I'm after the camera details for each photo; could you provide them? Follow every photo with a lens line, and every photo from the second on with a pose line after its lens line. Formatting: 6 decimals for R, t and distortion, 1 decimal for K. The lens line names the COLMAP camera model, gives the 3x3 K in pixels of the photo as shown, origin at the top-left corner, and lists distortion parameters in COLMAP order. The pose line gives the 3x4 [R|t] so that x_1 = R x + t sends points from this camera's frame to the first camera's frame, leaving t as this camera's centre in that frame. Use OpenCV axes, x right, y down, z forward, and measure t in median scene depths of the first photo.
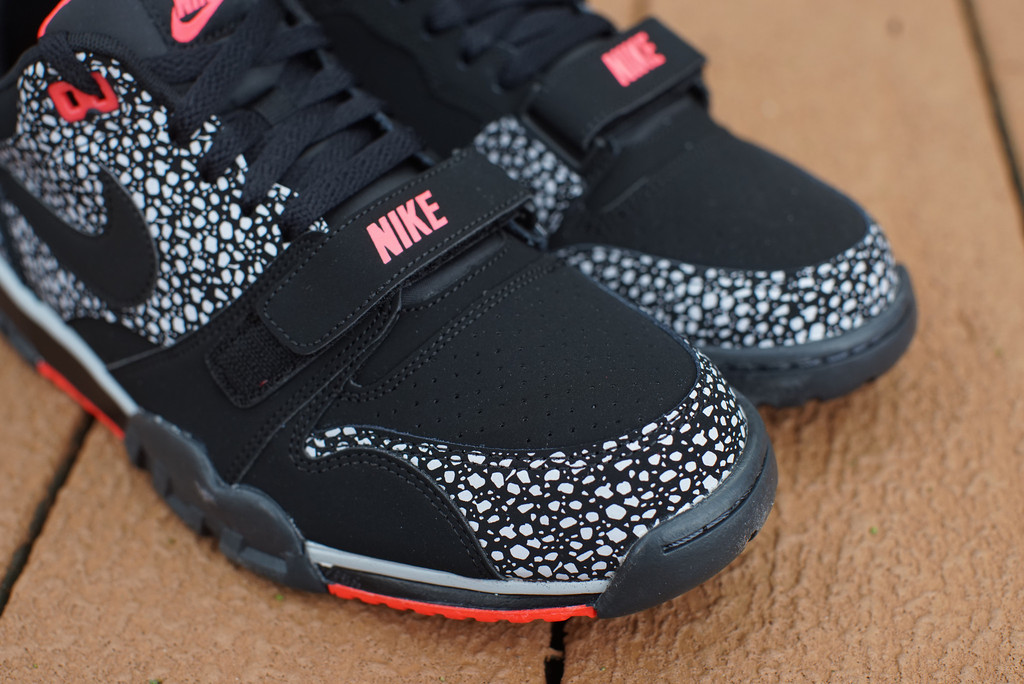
lens RADIAL K [[1751.6, 0, 512.0], [0, 1751.6, 342.0], [0, 0, 1]] dist [-0.299058, 0.054552]
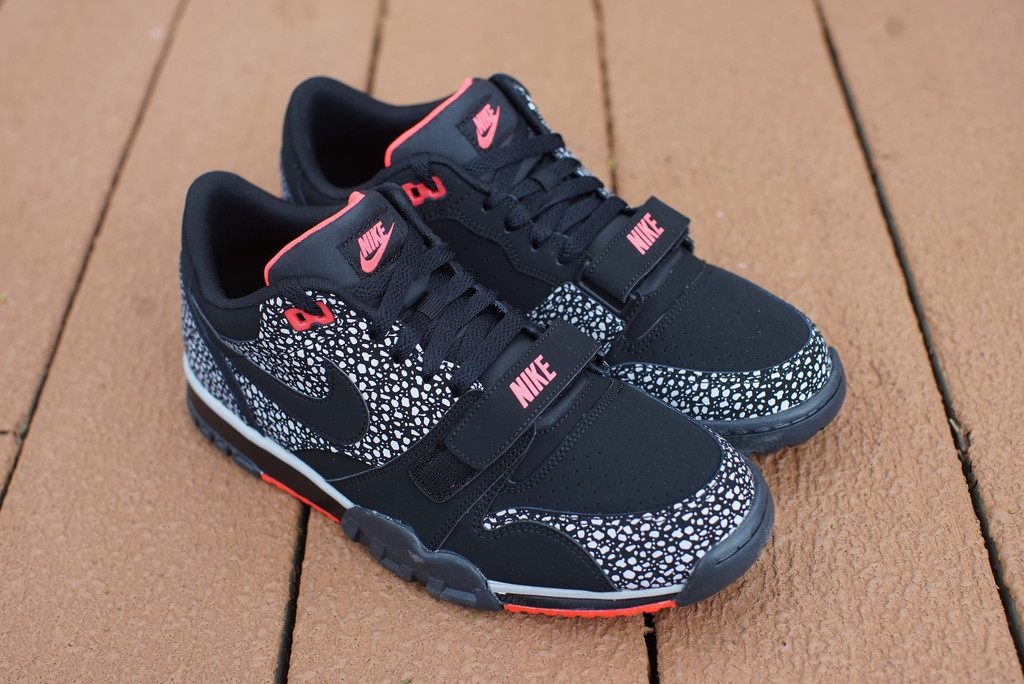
lens RADIAL K [[1751.6, 0, 512.0], [0, 1751.6, 342.0], [0, 0, 1]] dist [-0.299058, 0.054552]
pose [[0.991890, -0.112676, 0.058800, -0.164403], [0.109877, 0.992744, 0.048855, -0.176801], [-0.063878, -0.041998, 0.997074, -0.582218]]
